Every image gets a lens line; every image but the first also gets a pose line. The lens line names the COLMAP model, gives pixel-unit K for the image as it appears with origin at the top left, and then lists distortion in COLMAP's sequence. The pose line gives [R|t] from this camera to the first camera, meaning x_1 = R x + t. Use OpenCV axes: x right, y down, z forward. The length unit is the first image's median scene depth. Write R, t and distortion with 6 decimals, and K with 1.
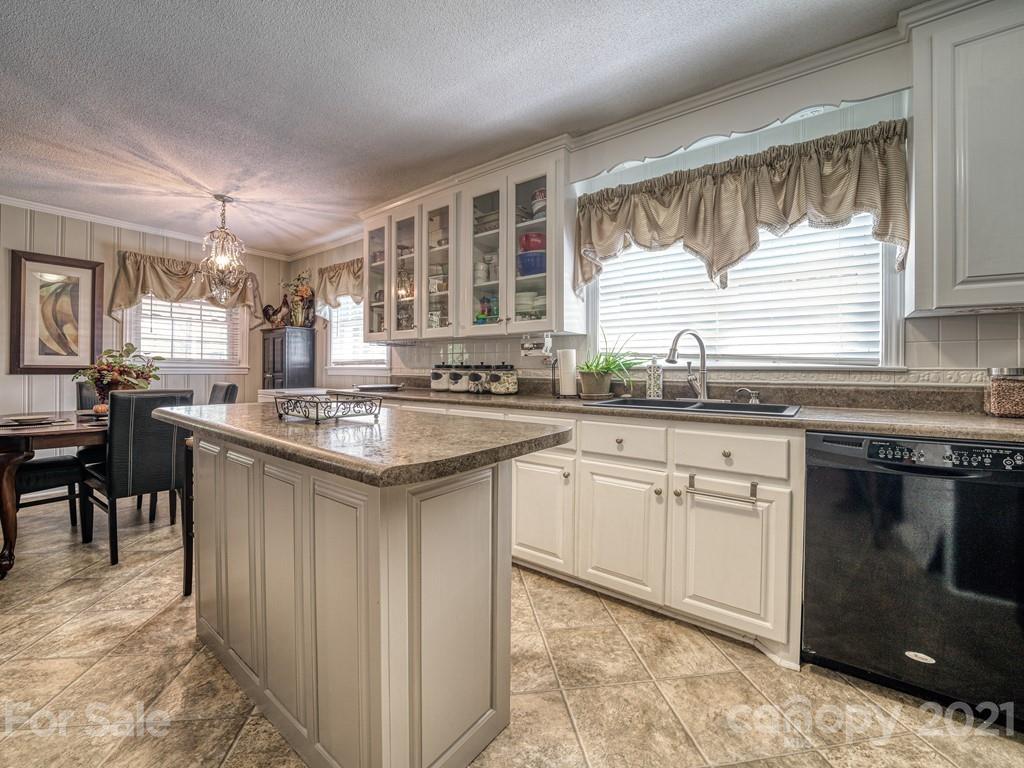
lens RADIAL K [[412.2, 0, 513.6], [0, 412.2, 372.2], [0, 0, 1]] dist [-0.031799, 0.000284]
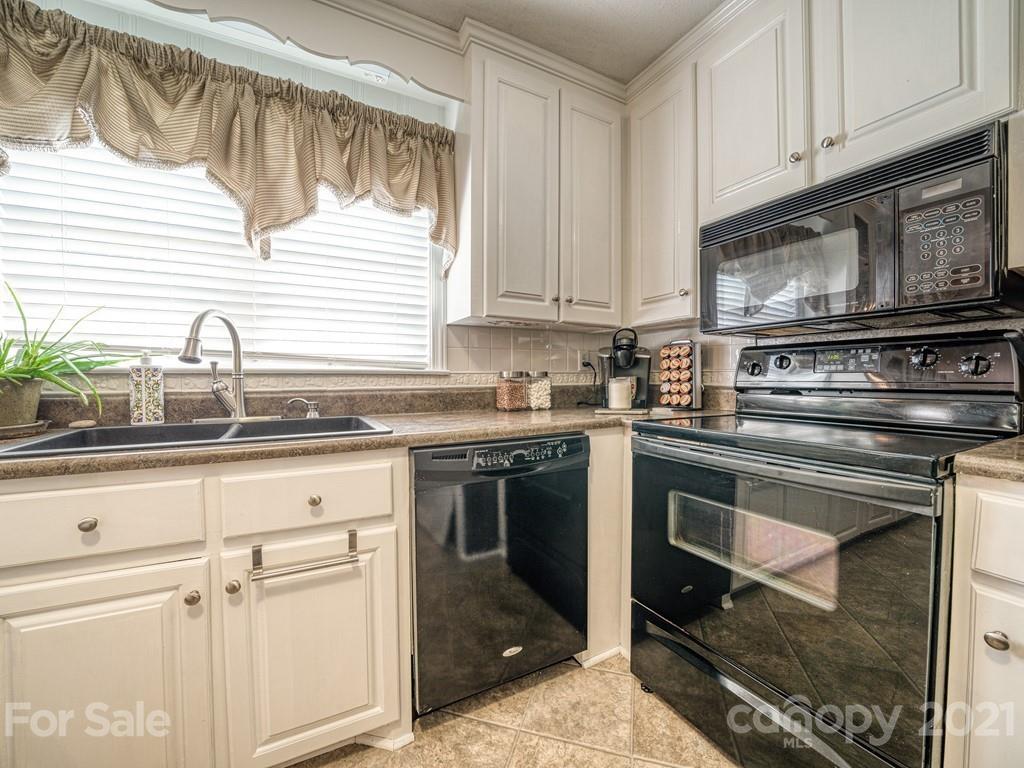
lens RADIAL K [[415.9, 0, 512.1], [0, 415.9, 387.3], [0, 0, 1]] dist [-0.023467, 0.001123]
pose [[0.428400, -0.029970, 0.903092, 0.045464], [0.008920, 0.999541, 0.028939, 0.000729], [-0.903545, -0.004342, 0.428471, 0.313827]]
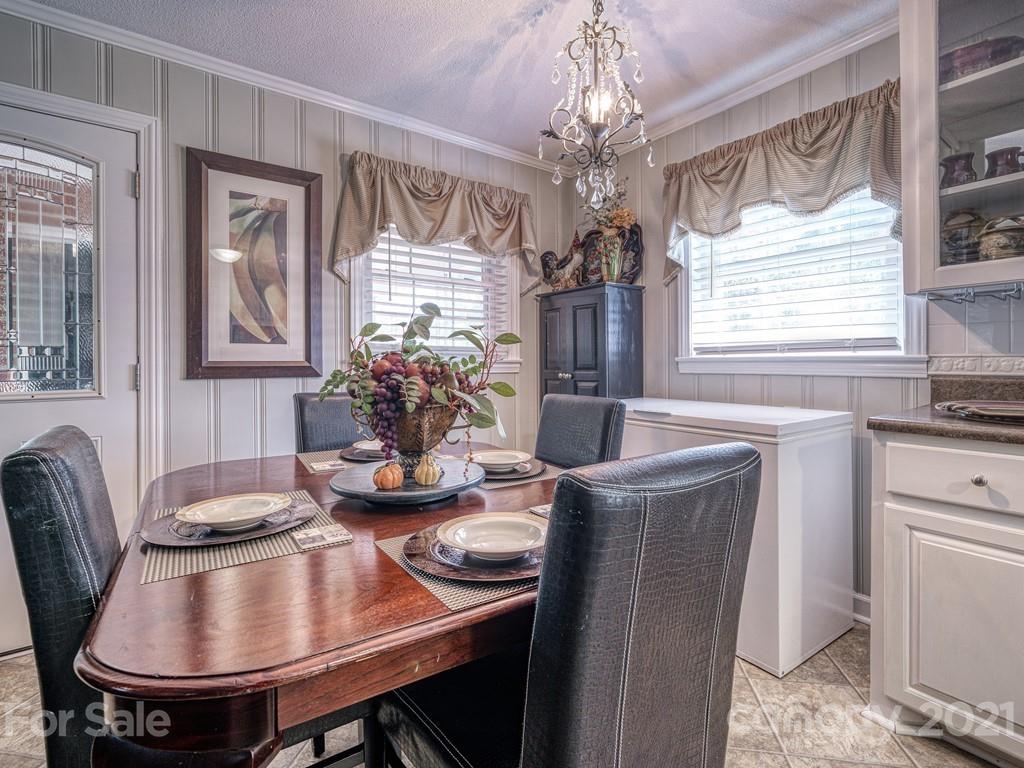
lens RADIAL K [[492.3, 0, 515.2], [0, 492.3, 363.0], [0, 0, 1]] dist [-0.001027, -0.000131]
pose [[0.952623, -0.012119, -0.303912, -0.986261], [0.010955, 0.999925, -0.005537, -0.011671], [0.303957, 0.001945, 0.952684, 0.745403]]
